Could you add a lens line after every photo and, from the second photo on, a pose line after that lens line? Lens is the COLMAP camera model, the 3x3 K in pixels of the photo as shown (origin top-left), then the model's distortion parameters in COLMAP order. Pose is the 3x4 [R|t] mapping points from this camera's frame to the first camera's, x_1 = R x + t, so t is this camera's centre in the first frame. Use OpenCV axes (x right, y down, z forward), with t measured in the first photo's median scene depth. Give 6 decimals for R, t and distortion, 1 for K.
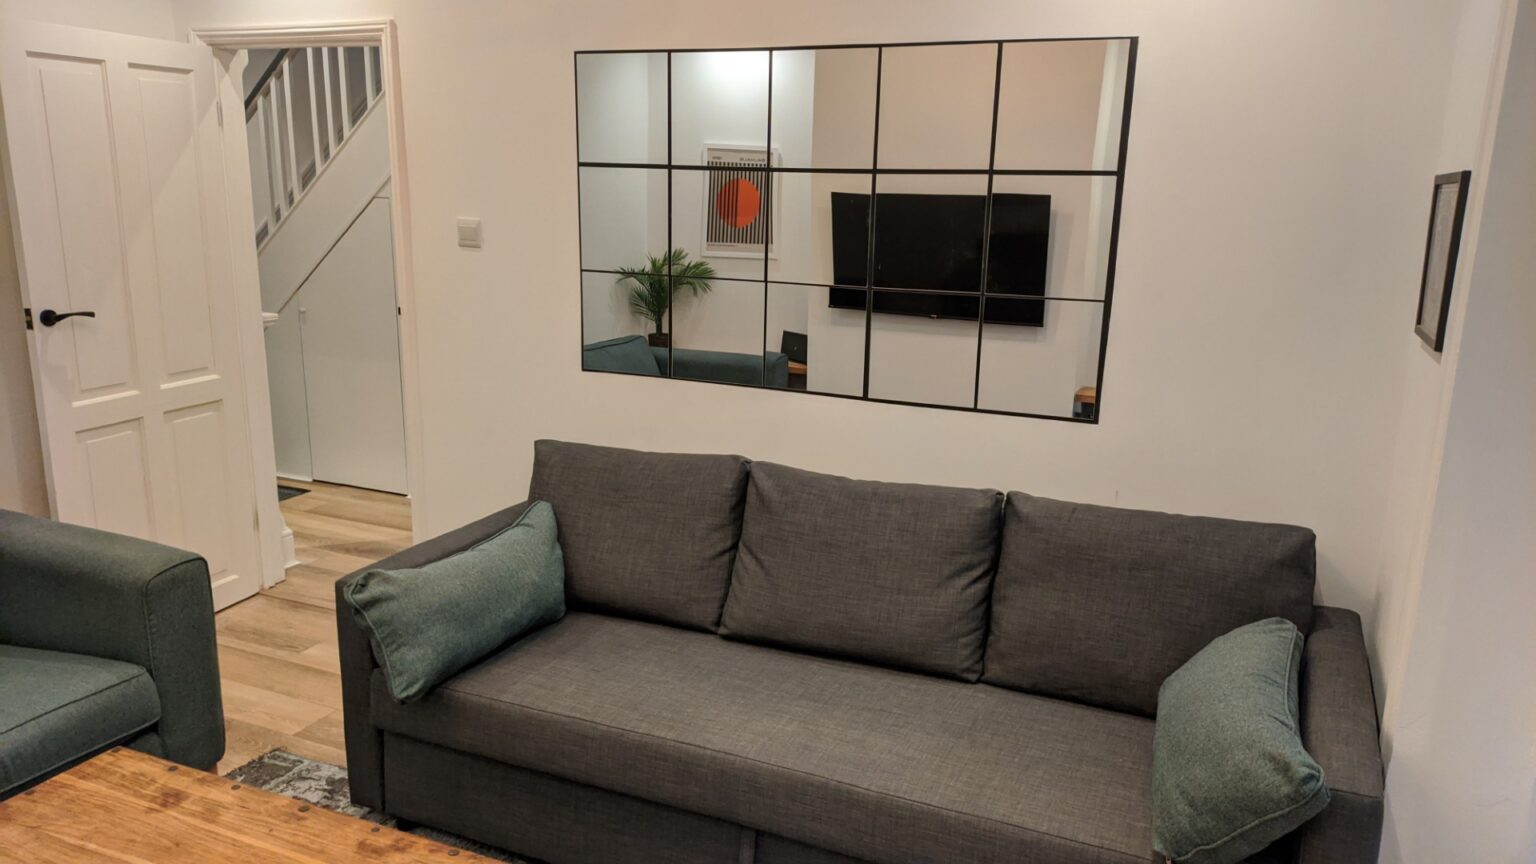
lens RADIAL K [[1112.0, 0, 768.0], [0, 1112.0, 432.0], [0, 0, 1]] dist [0.095923, -0.118997]
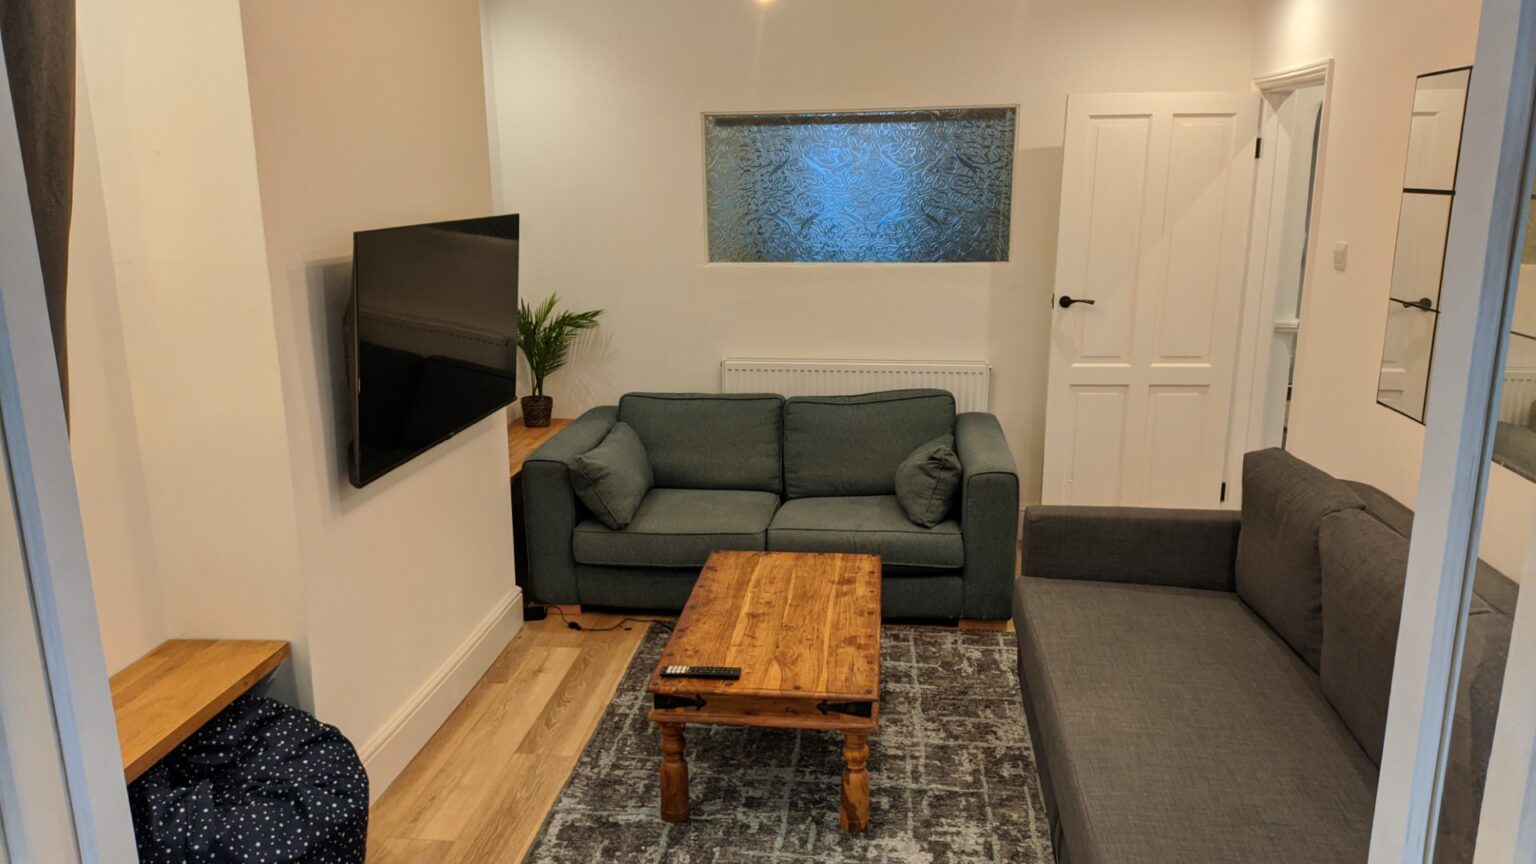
lens RADIAL K [[1112.0, 0, 768.0], [0, 1112.0, 432.0], [0, 0, 1]] dist [0.095923, -0.118997]
pose [[0.318272, 0.201552, -0.926326, 0.569969], [-0.204561, 0.968719, 0.140492, -0.061339], [0.925666, 0.144776, 0.349546, 0.176308]]
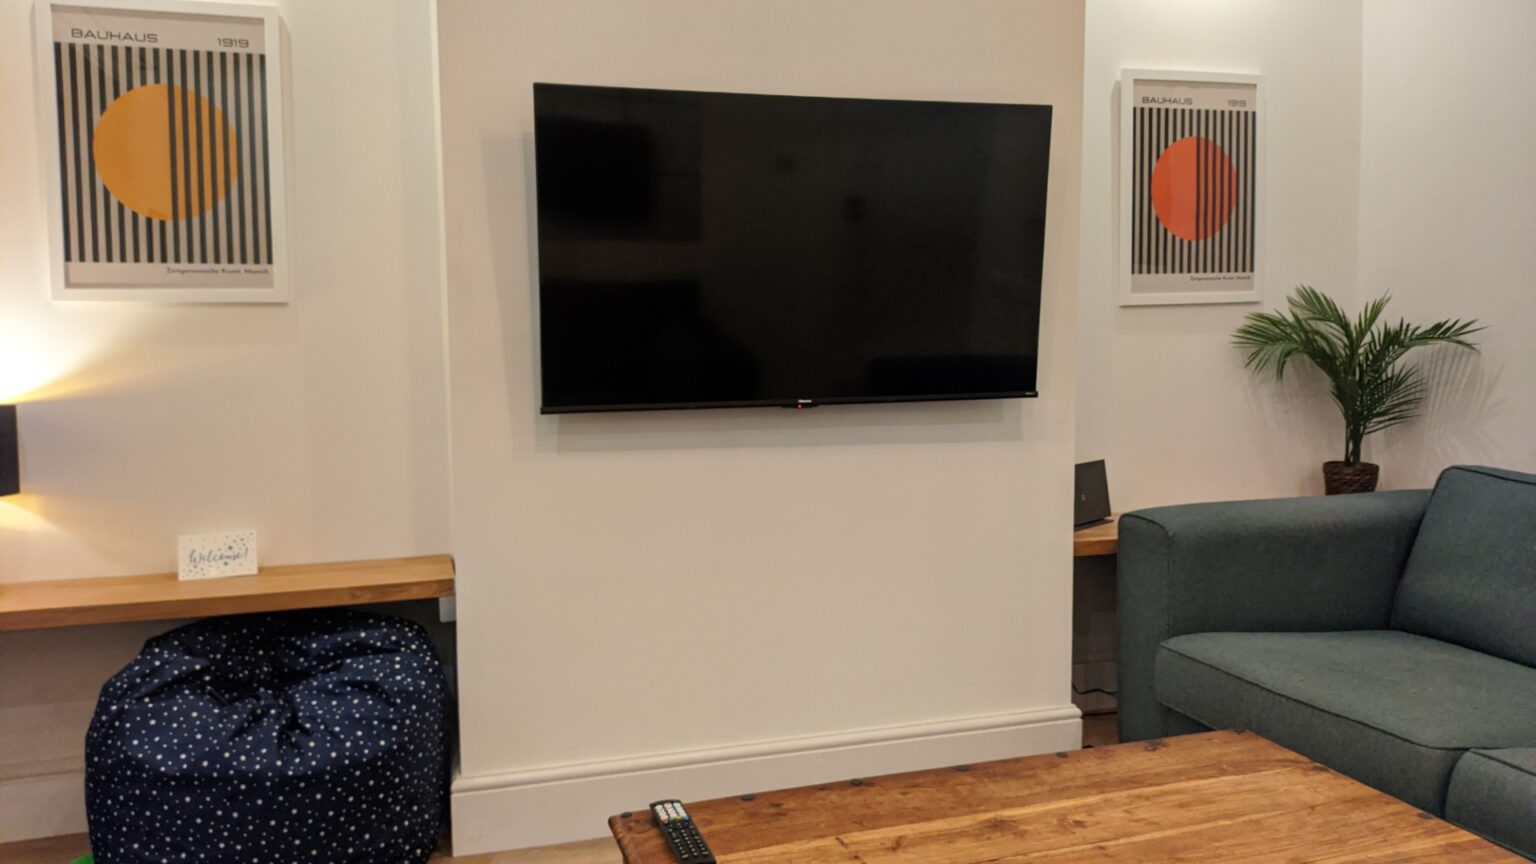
lens RADIAL K [[1112.0, 0, 768.0], [0, 1112.0, 432.0], [0, 0, 1]] dist [0.095923, -0.118997]
pose [[-0.731779, 0.052944, -0.679483, 0.069304], [-0.154613, 0.958089, 0.241165, -0.010234], [0.663773, 0.281537, -0.692923, 0.719450]]
